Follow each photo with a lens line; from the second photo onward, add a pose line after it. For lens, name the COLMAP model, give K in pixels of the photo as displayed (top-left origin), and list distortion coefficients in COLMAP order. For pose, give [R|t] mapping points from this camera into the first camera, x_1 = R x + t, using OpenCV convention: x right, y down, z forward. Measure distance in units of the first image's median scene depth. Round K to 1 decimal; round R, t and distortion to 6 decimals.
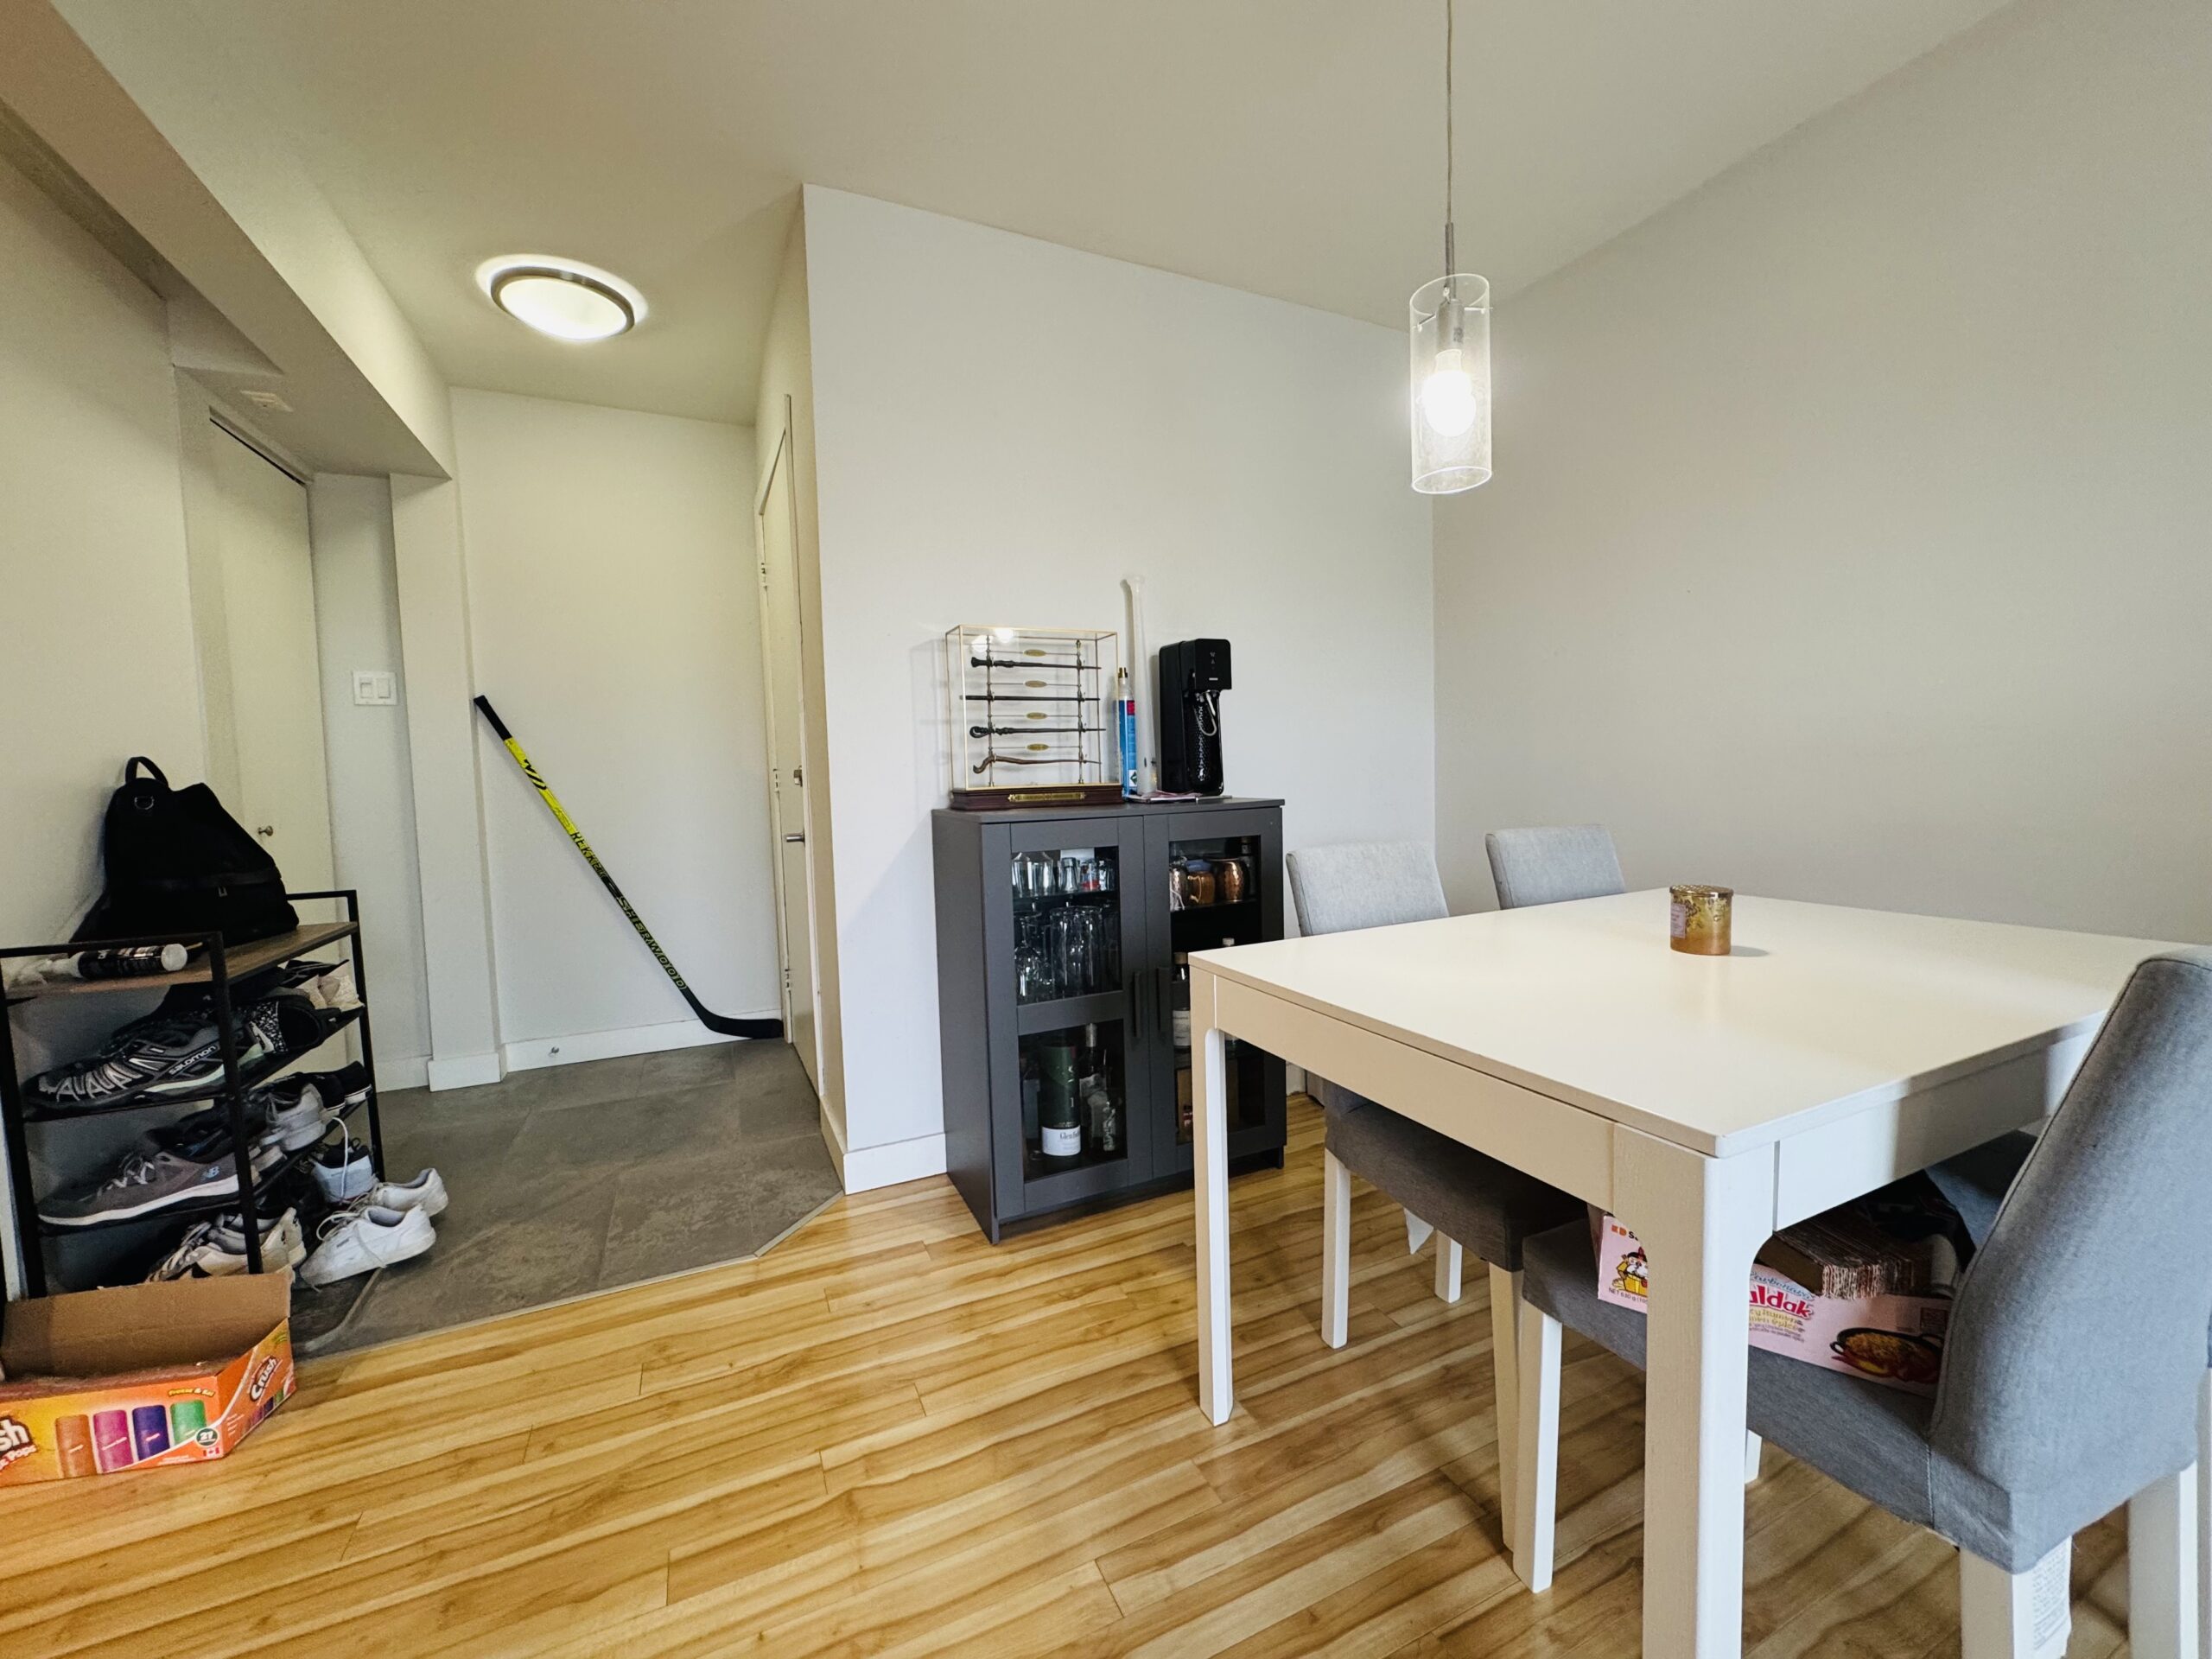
lens RADIAL K [[879.0, 0, 1101.3], [0, 879.0, 829.8], [0, 0, 1]] dist [-0.001806, -0.000295]
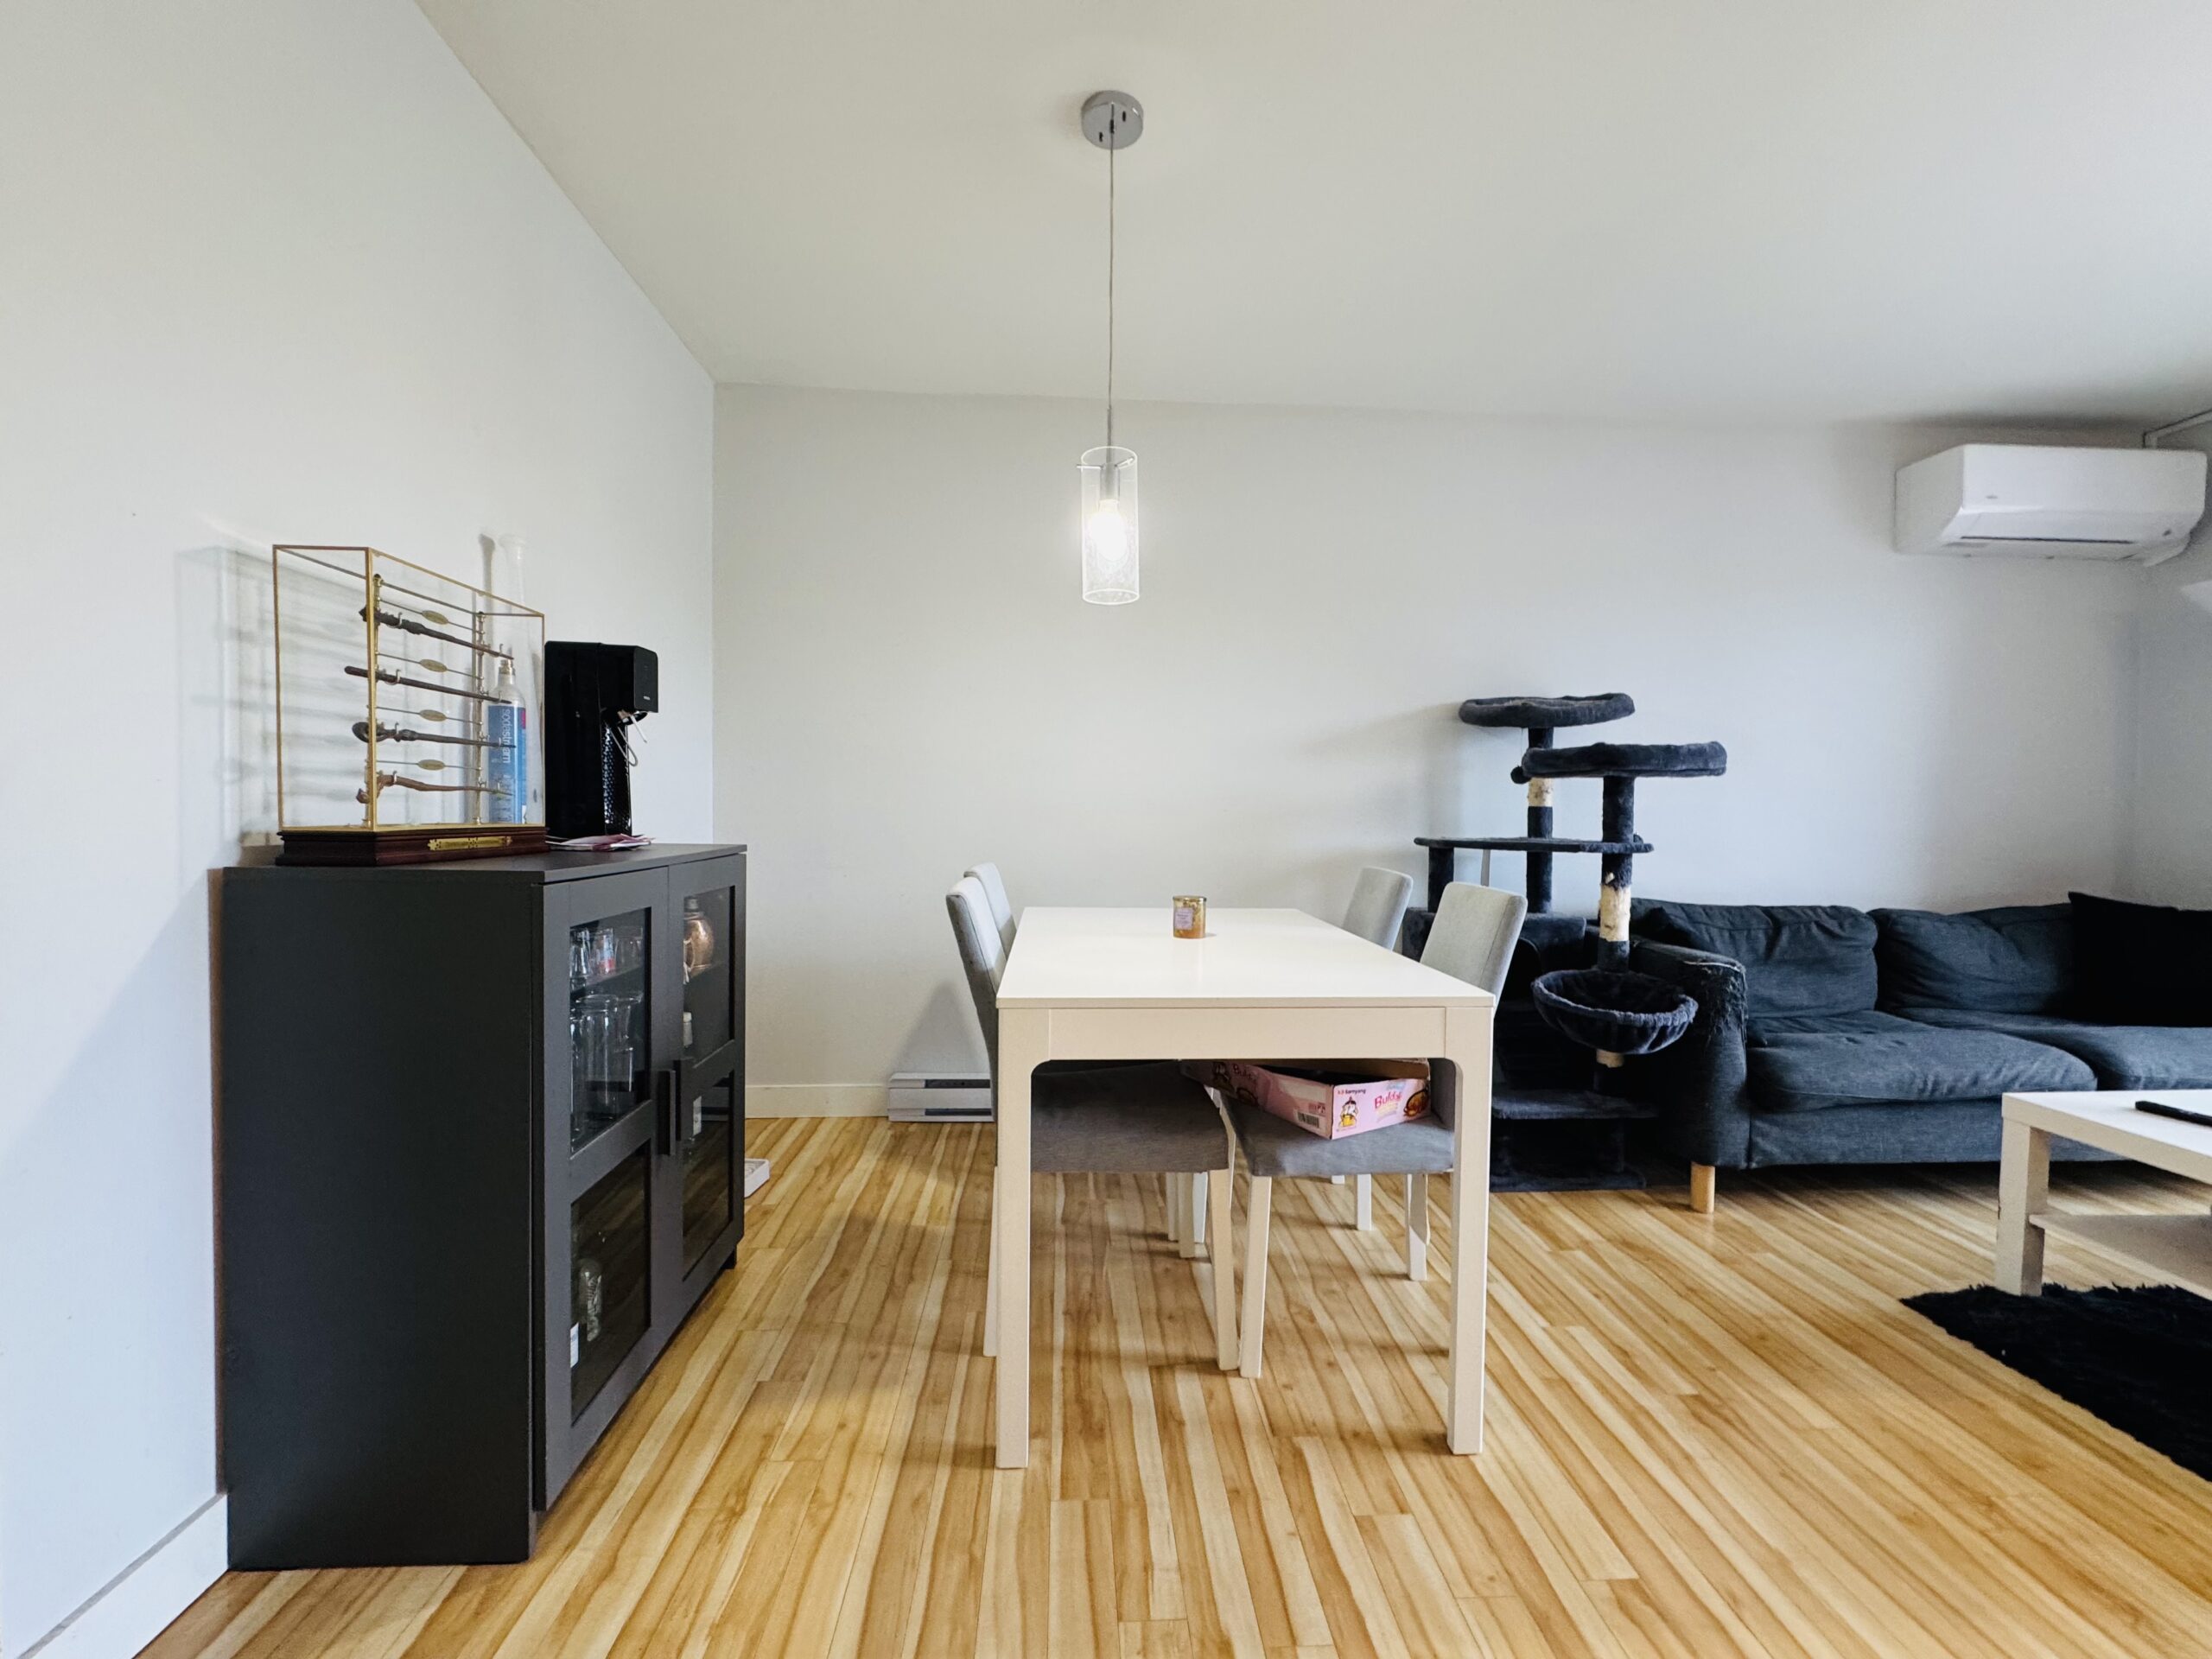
lens RADIAL K [[879.0, 0, 1101.6], [0, 879.0, 830.1], [0, 0, 1]] dist [-0.001806, -0.000295]
pose [[0.369680, 0.011374, 0.929089, -0.601465], [0.041388, 0.998731, -0.028694, -0.011109], [-0.928237, 0.049061, 0.368740, 0.399979]]
